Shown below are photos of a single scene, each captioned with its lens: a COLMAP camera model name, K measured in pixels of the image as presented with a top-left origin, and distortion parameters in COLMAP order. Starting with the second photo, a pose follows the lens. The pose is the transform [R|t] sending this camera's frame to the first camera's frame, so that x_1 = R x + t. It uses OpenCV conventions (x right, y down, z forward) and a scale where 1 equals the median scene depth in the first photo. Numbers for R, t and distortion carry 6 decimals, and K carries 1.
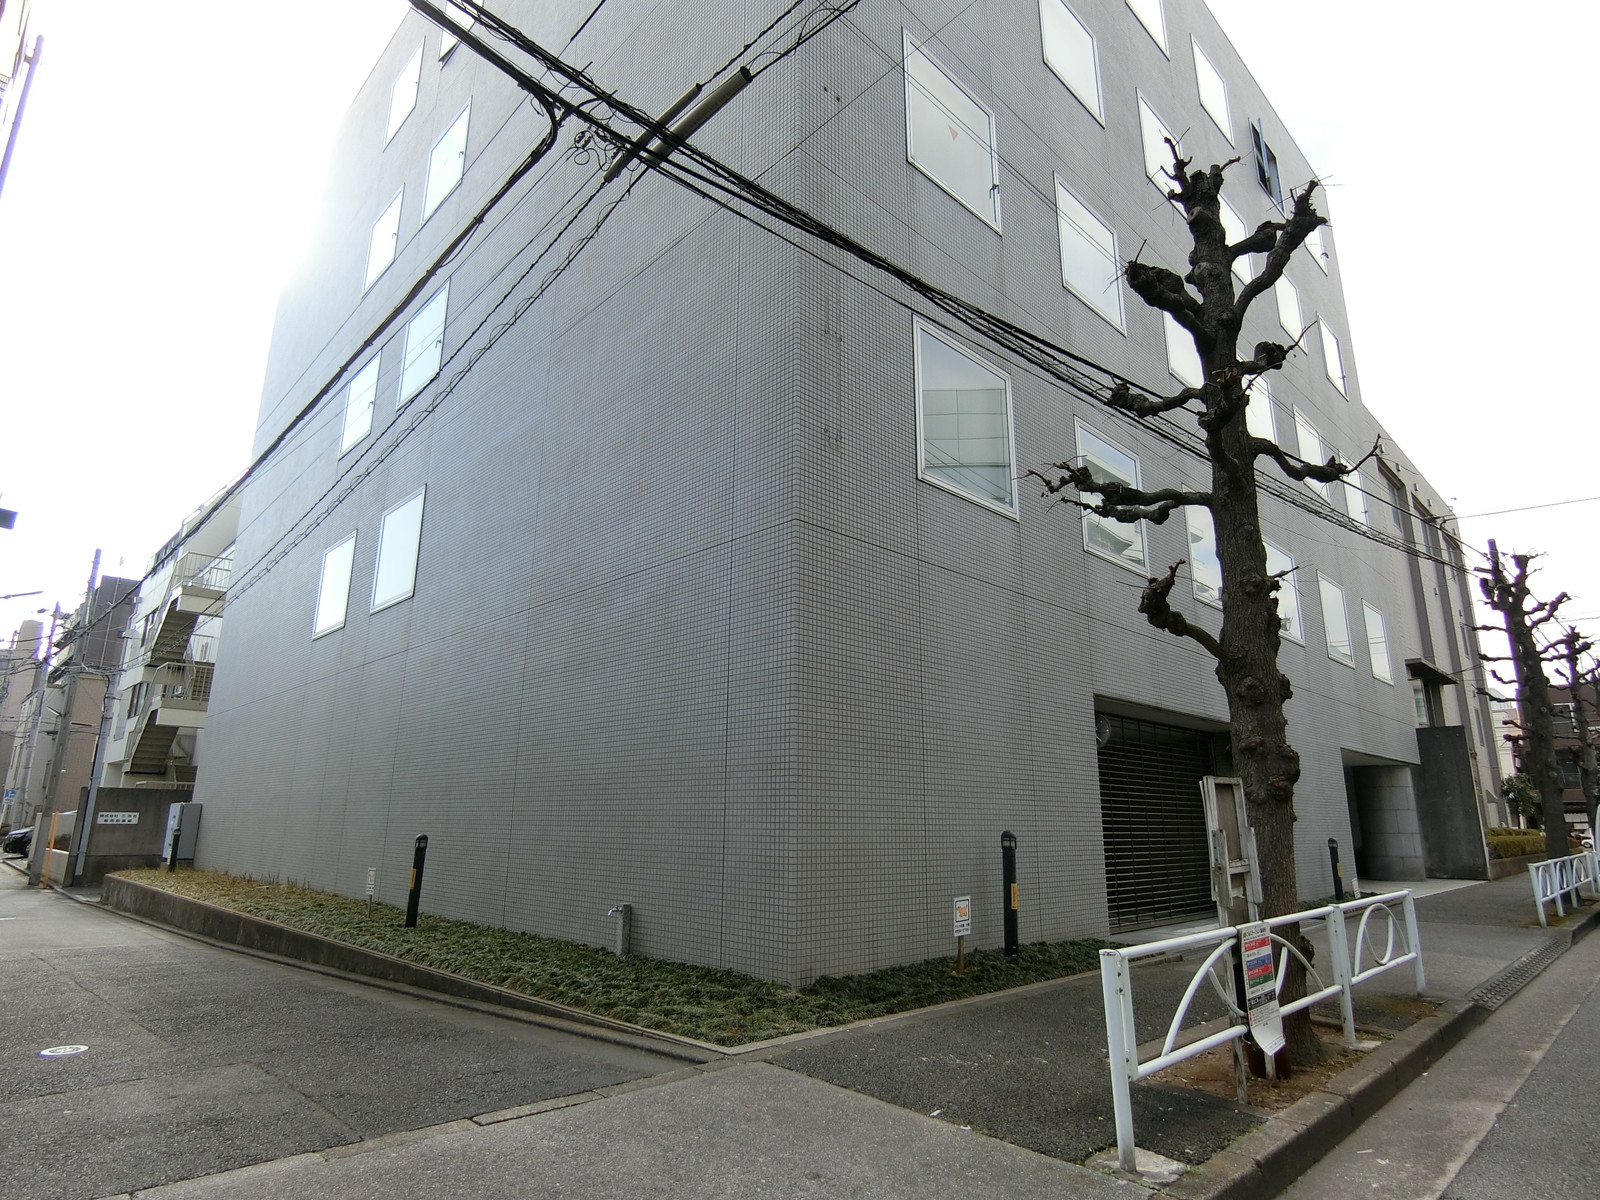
lens RADIAL K [[877.6, 0, 803.6], [0, 877.6, 604.9], [0, 0, 1]] dist [-0.031537, -0.000797]
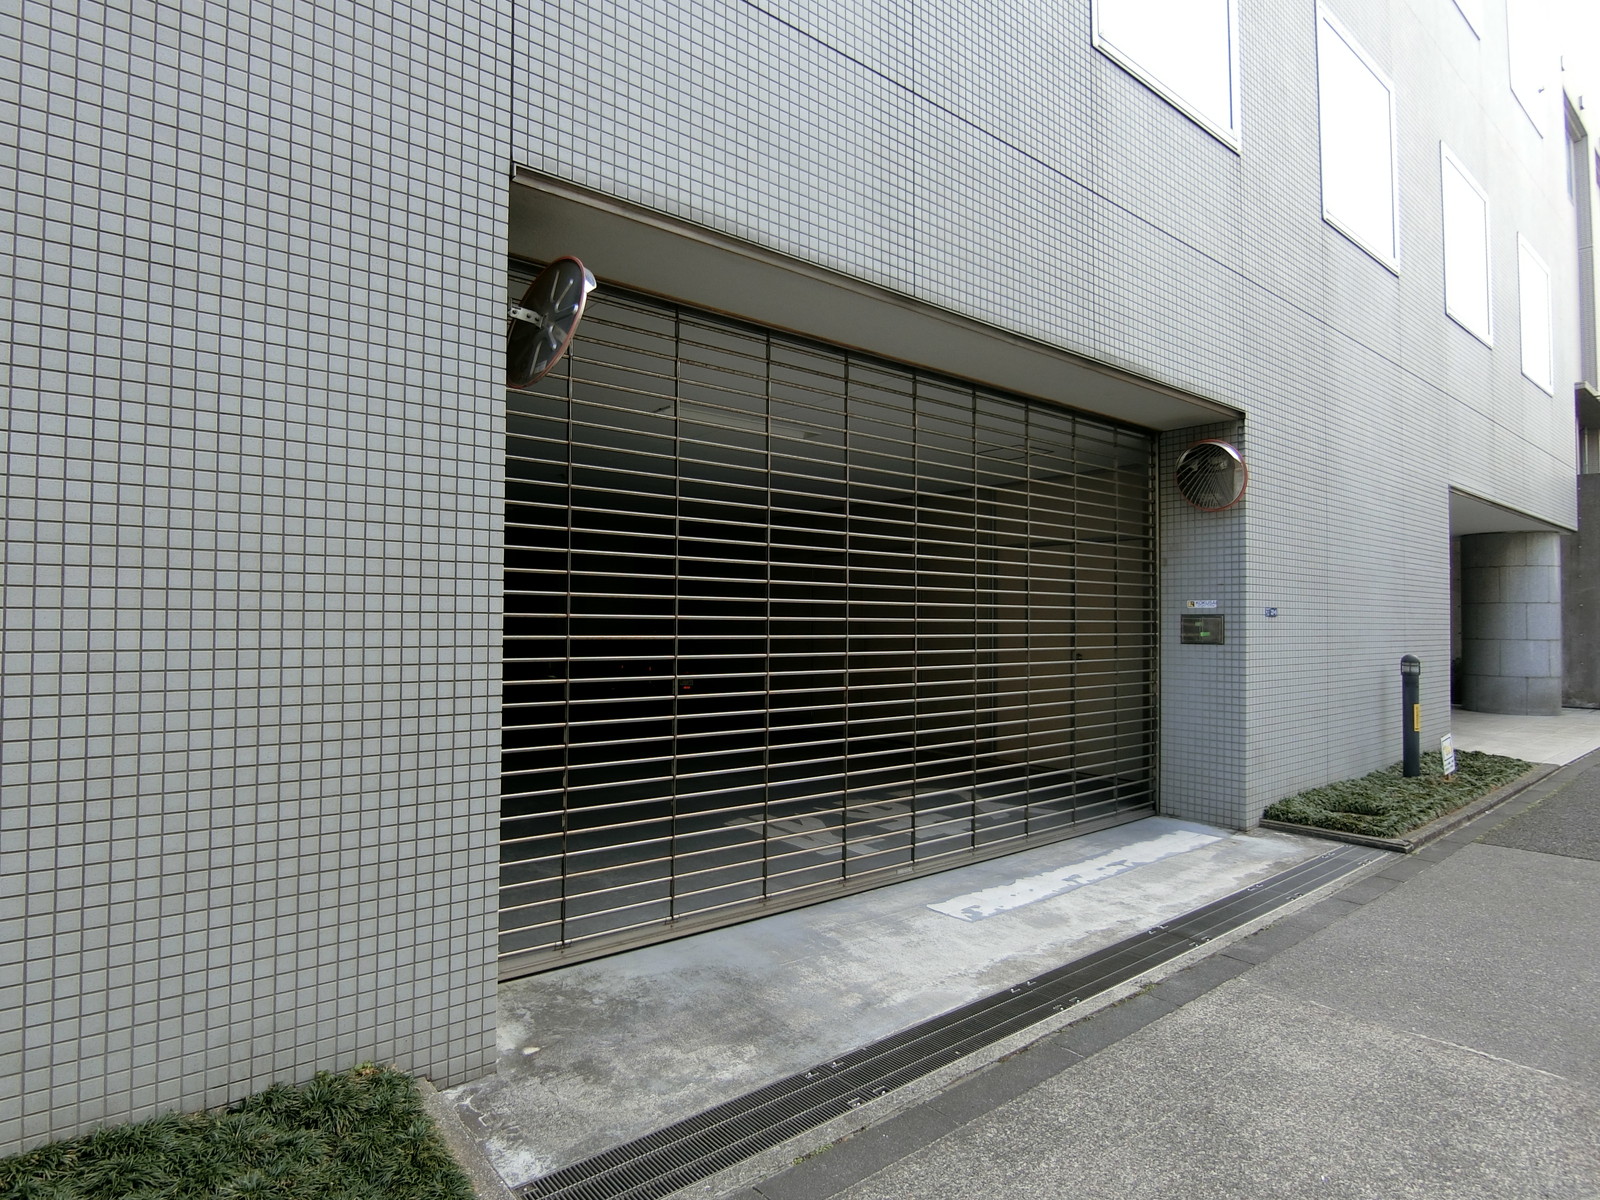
lens RADIAL K [[877.6, 0, 798.4], [0, 877.6, 586.1], [0, 0, 1]] dist [-0.031537, -0.000797]
pose [[0.996206, 0.002785, -0.086977, 0.226897], [0.015825, 0.977026, 0.212530, 0.089581], [0.085571, -0.213100, 0.973276, 0.370076]]
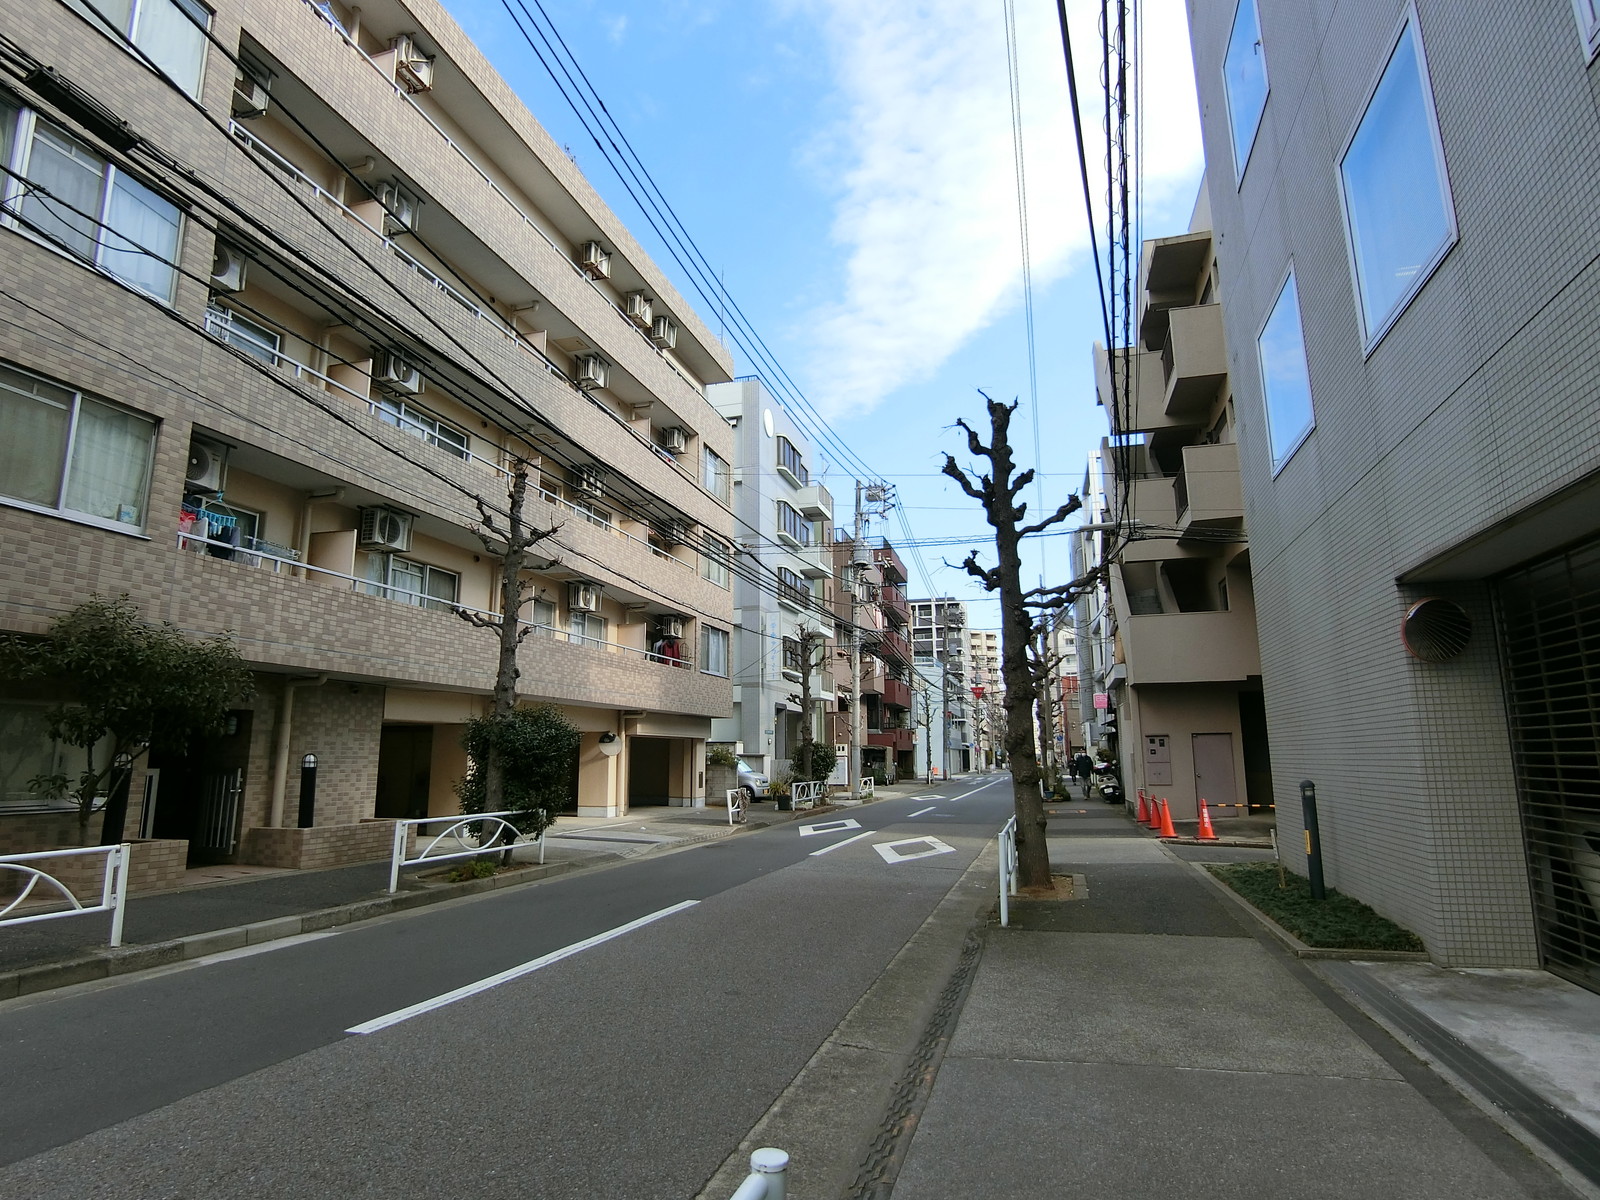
lens RADIAL K [[877.6, 0, 796.7], [0, 877.6, 594.4], [0, 0, 1]] dist [-0.031537, -0.000797]
pose [[-0.861641, -0.087078, -0.499992, 0.599499], [0.132722, 0.912226, -0.387593, 0.171851], [0.489857, -0.400326, -0.774454, 0.721558]]
